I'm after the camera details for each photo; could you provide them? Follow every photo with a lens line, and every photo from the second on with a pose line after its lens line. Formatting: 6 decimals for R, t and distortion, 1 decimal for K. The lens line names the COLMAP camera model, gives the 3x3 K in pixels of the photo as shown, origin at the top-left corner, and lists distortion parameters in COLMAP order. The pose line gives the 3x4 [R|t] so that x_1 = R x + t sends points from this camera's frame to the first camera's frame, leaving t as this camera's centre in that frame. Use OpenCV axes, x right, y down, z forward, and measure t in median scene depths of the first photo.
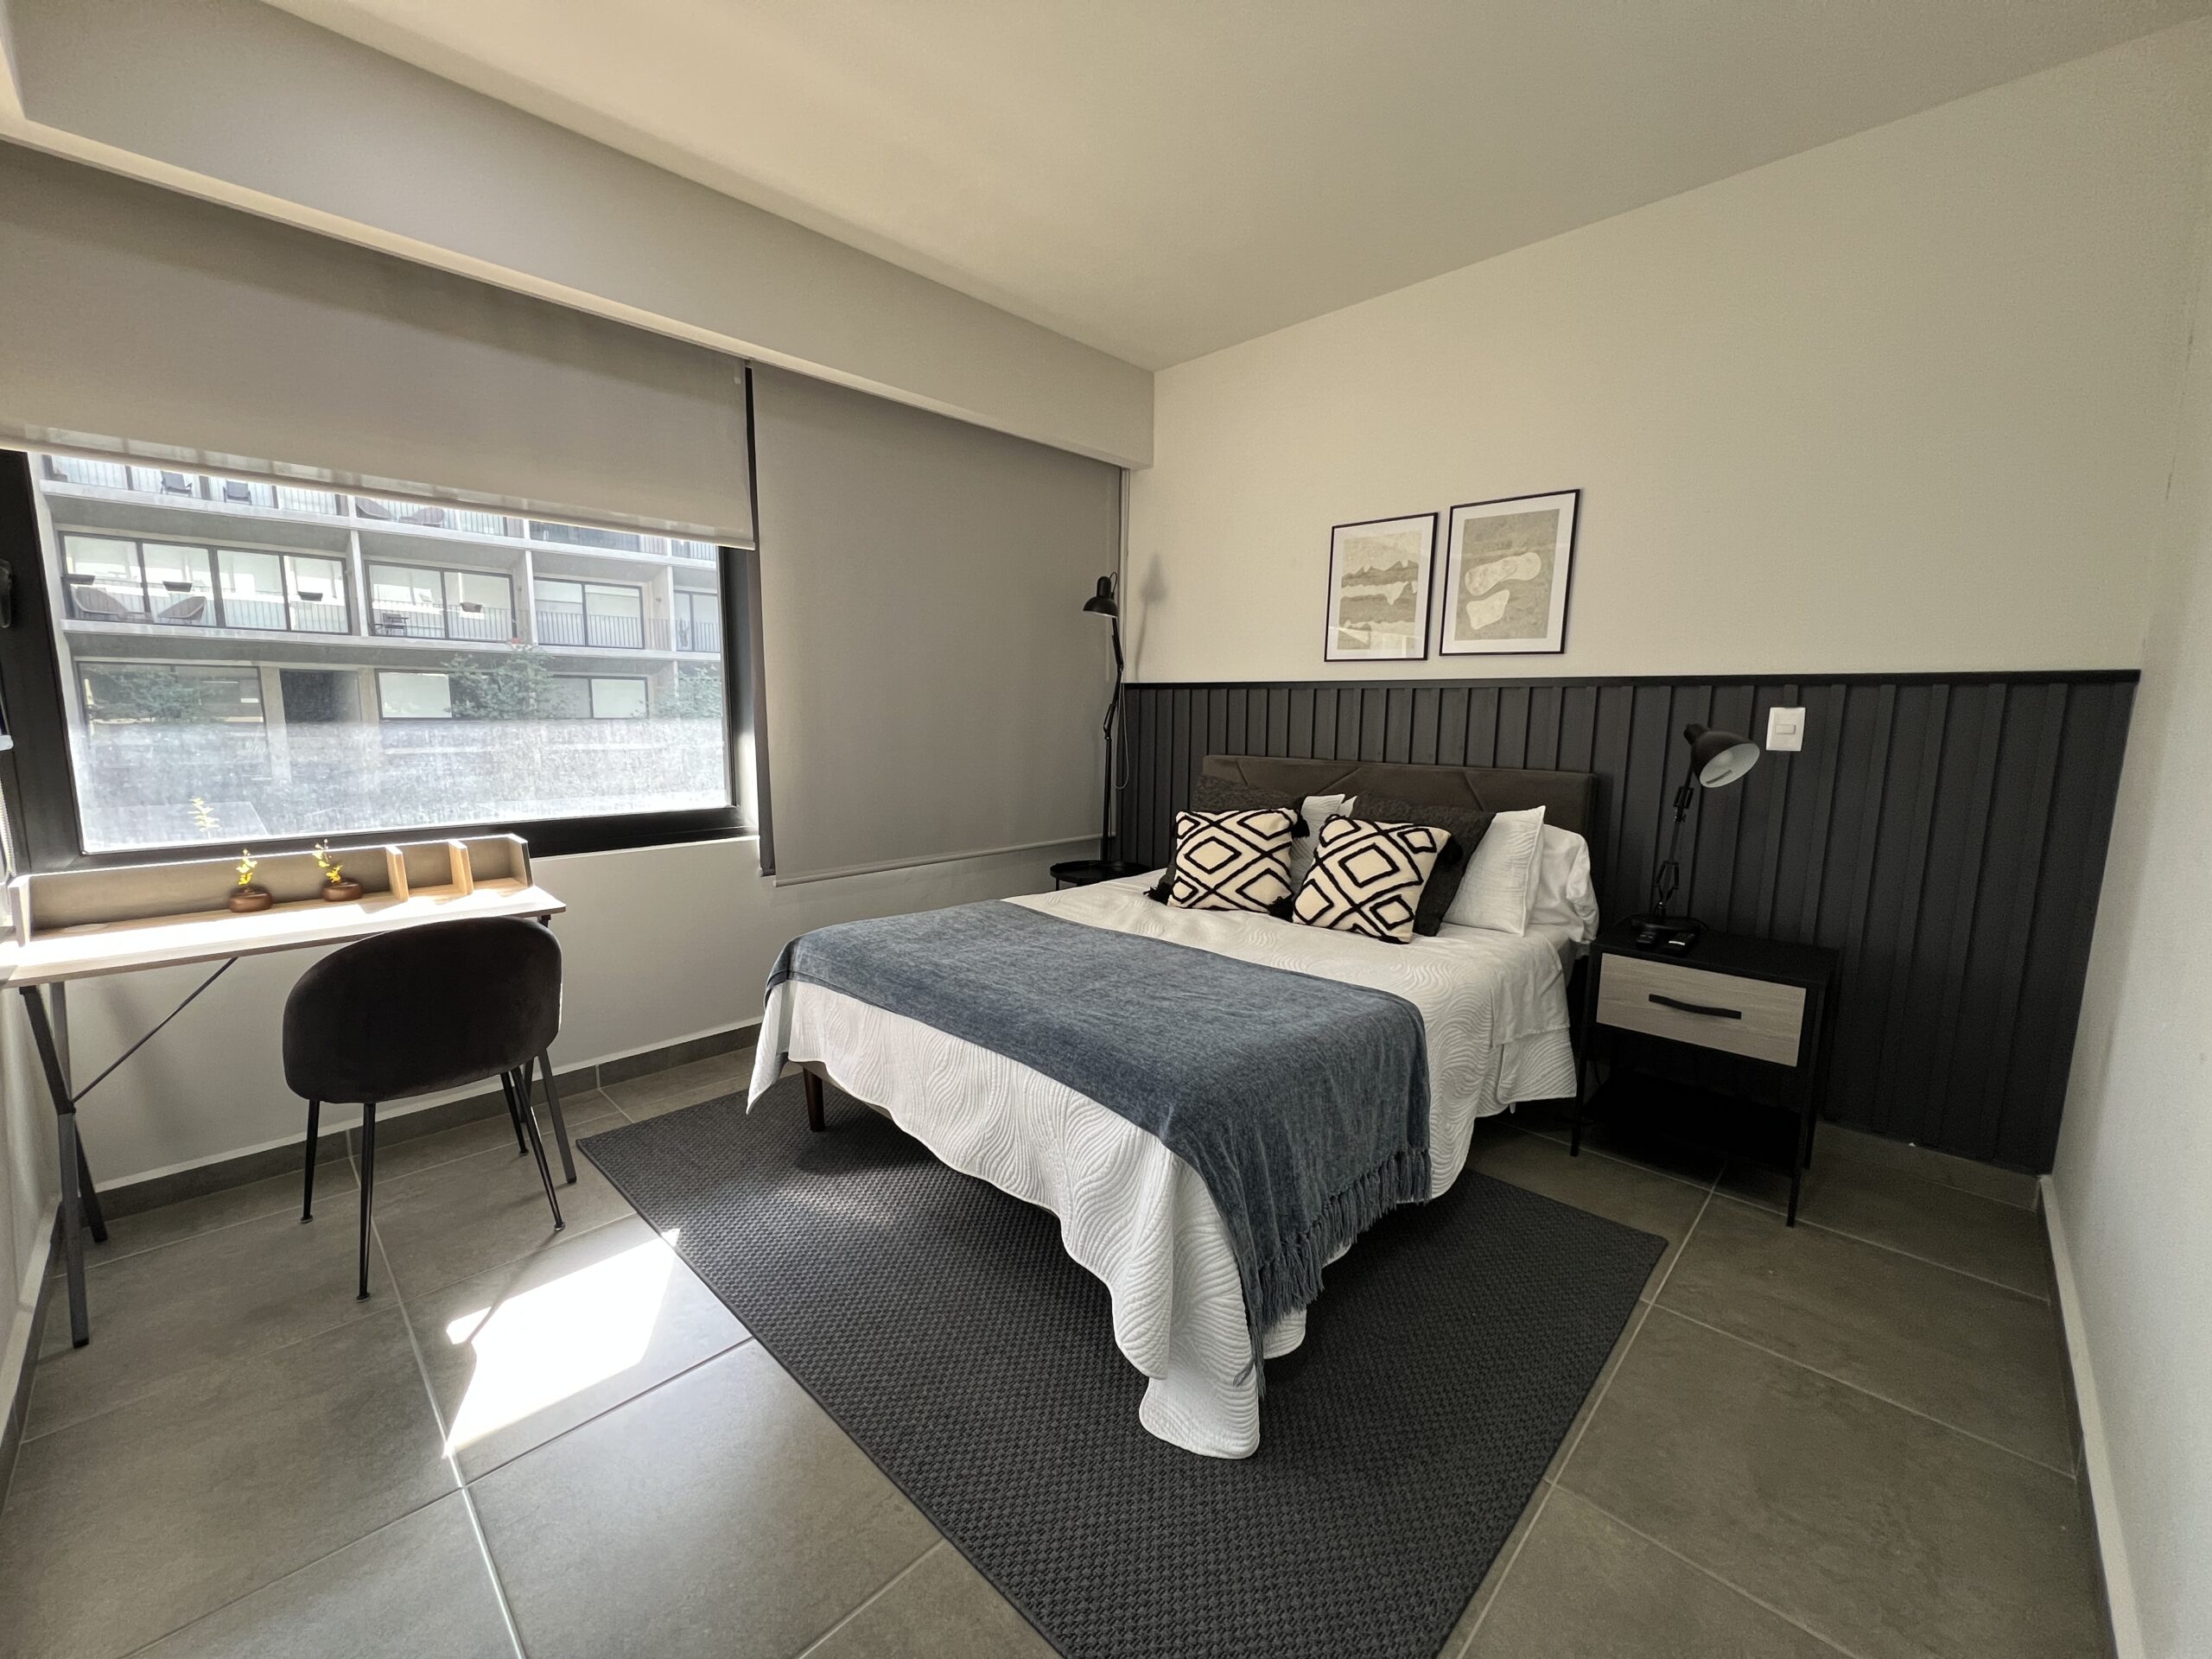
lens RADIAL K [[885.5, 0, 1113.3], [0, 885.5, 822.7], [0, 0, 1]] dist [0.001796, 0.000194]
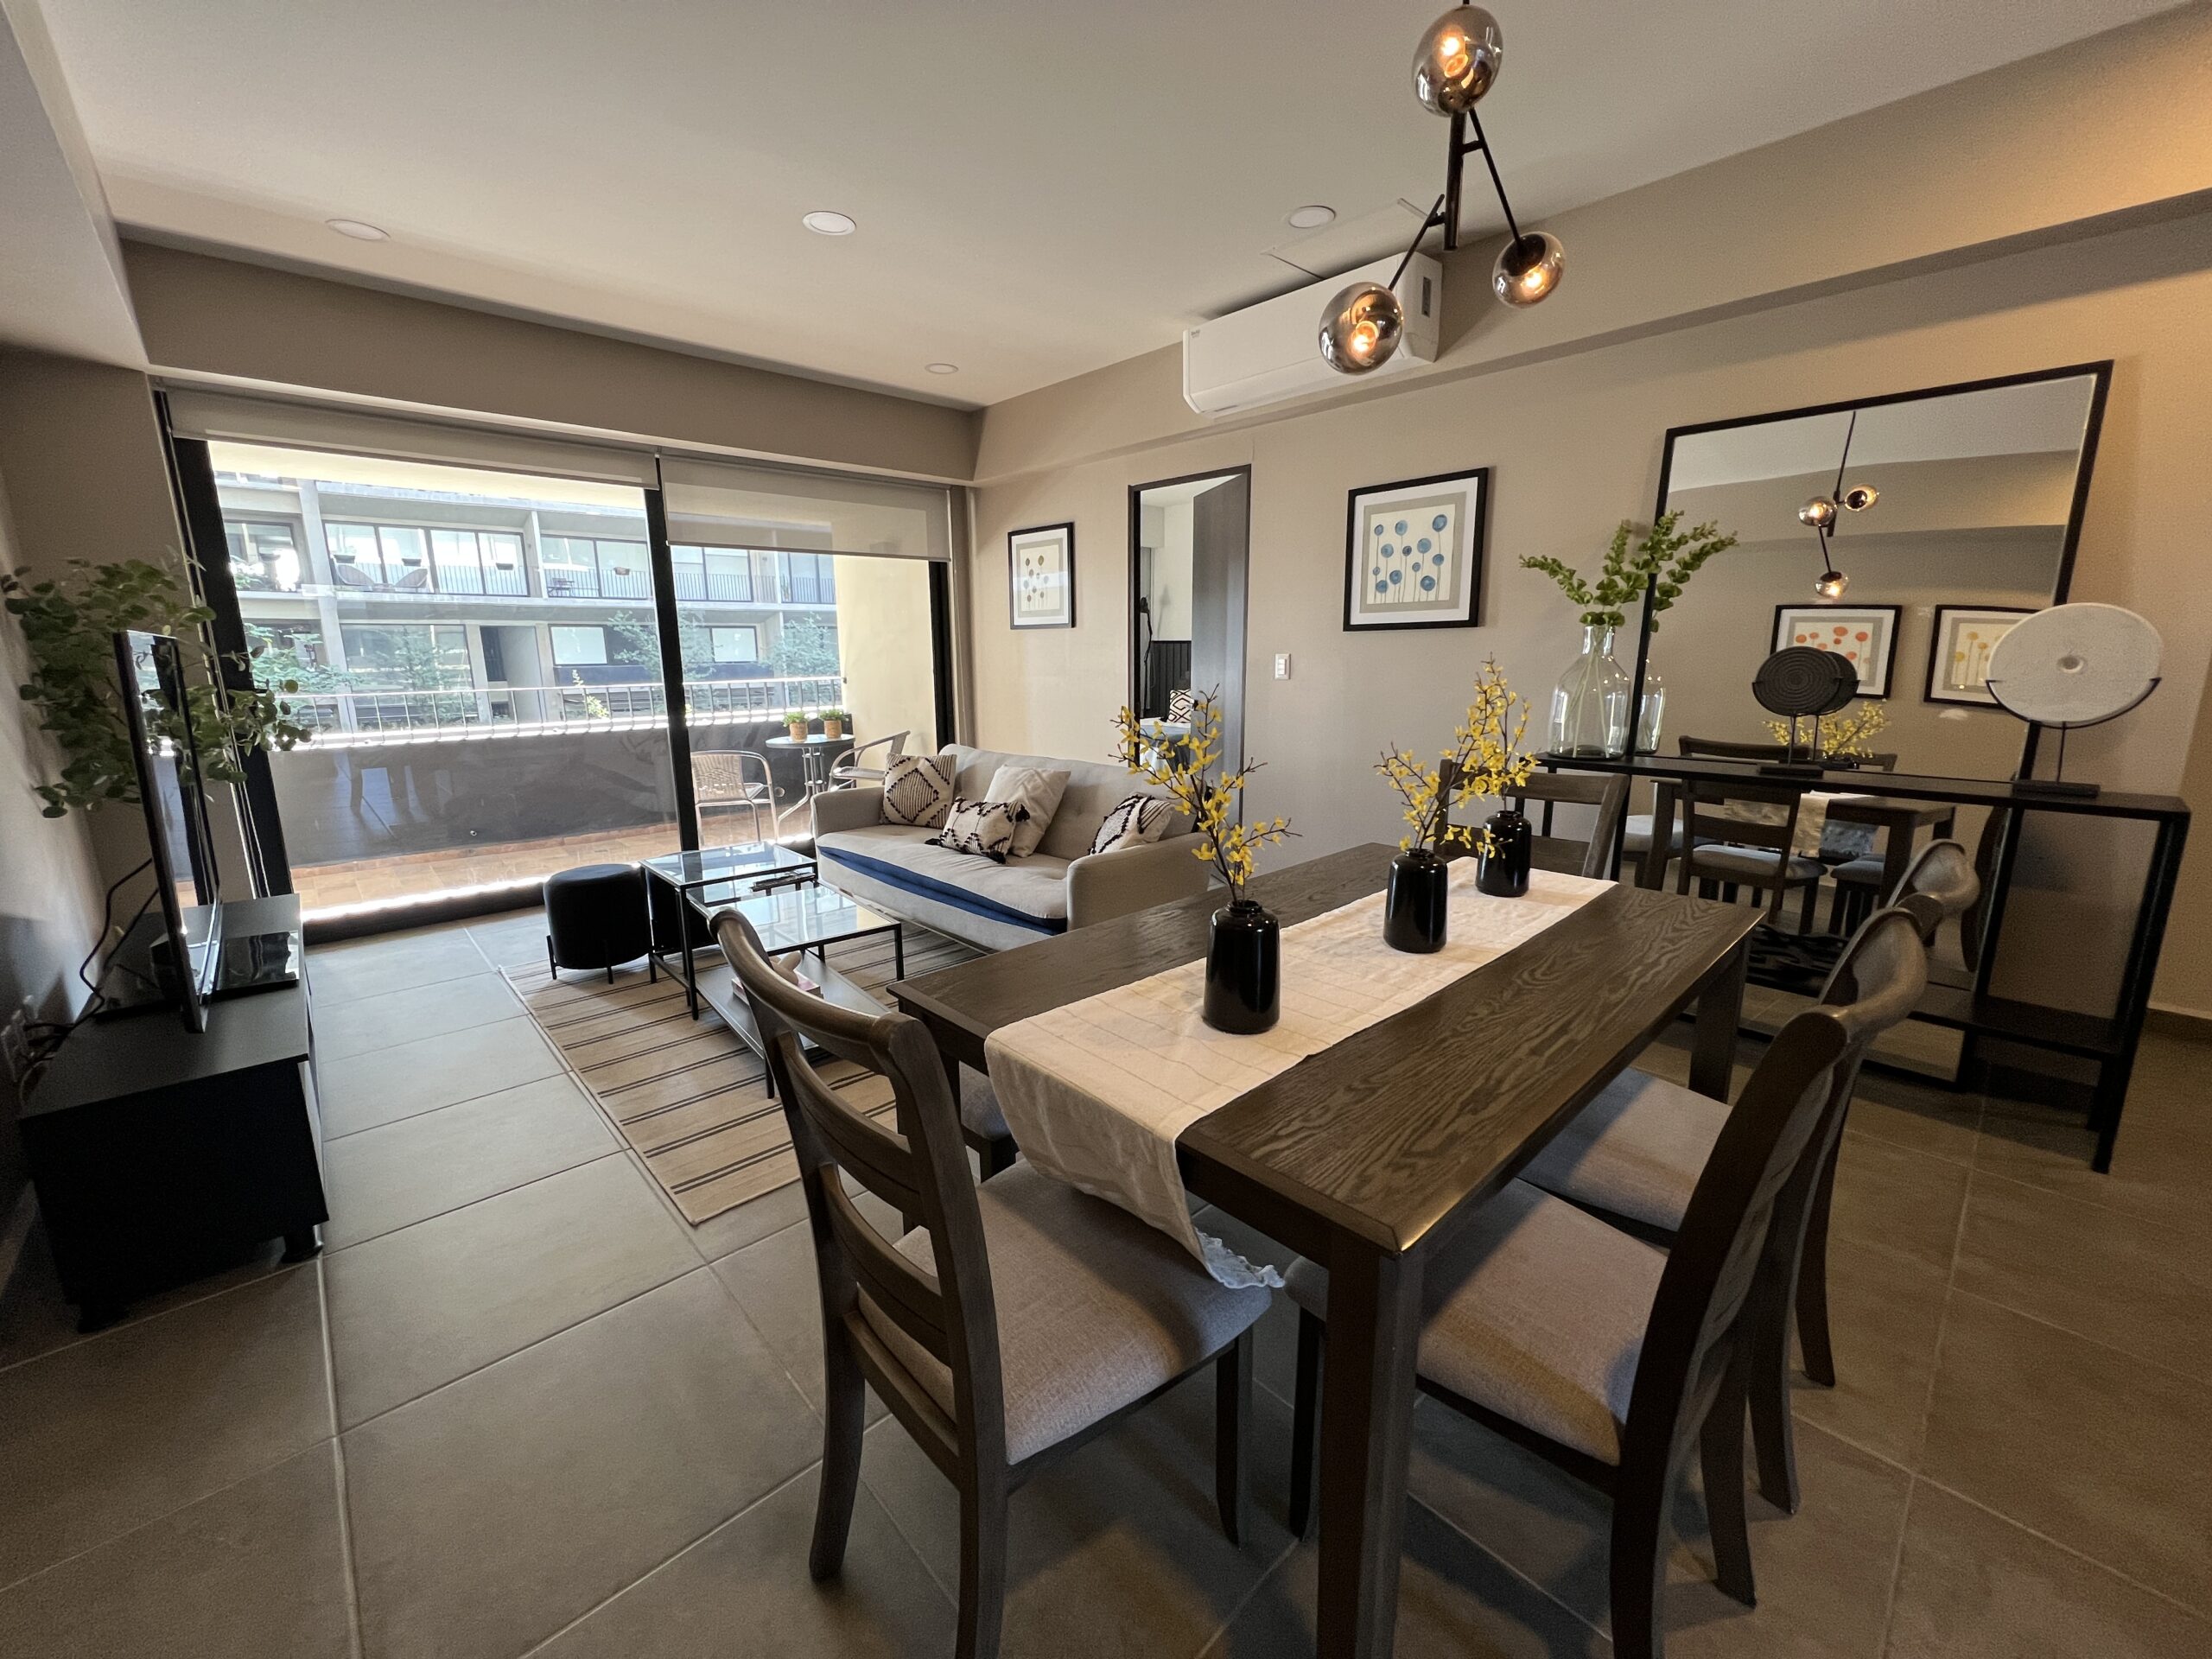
lens RADIAL K [[885.5, 0, 1102.7], [0, 885.5, 823.2], [0, 0, 1]] dist [0.001796, 0.000194]
pose [[0.998133, -0.005189, -0.060862, 0.002908], [0.009453, 0.997504, 0.069979, 0.023456], [0.060347, -0.070424, 0.995690, -0.201927]]
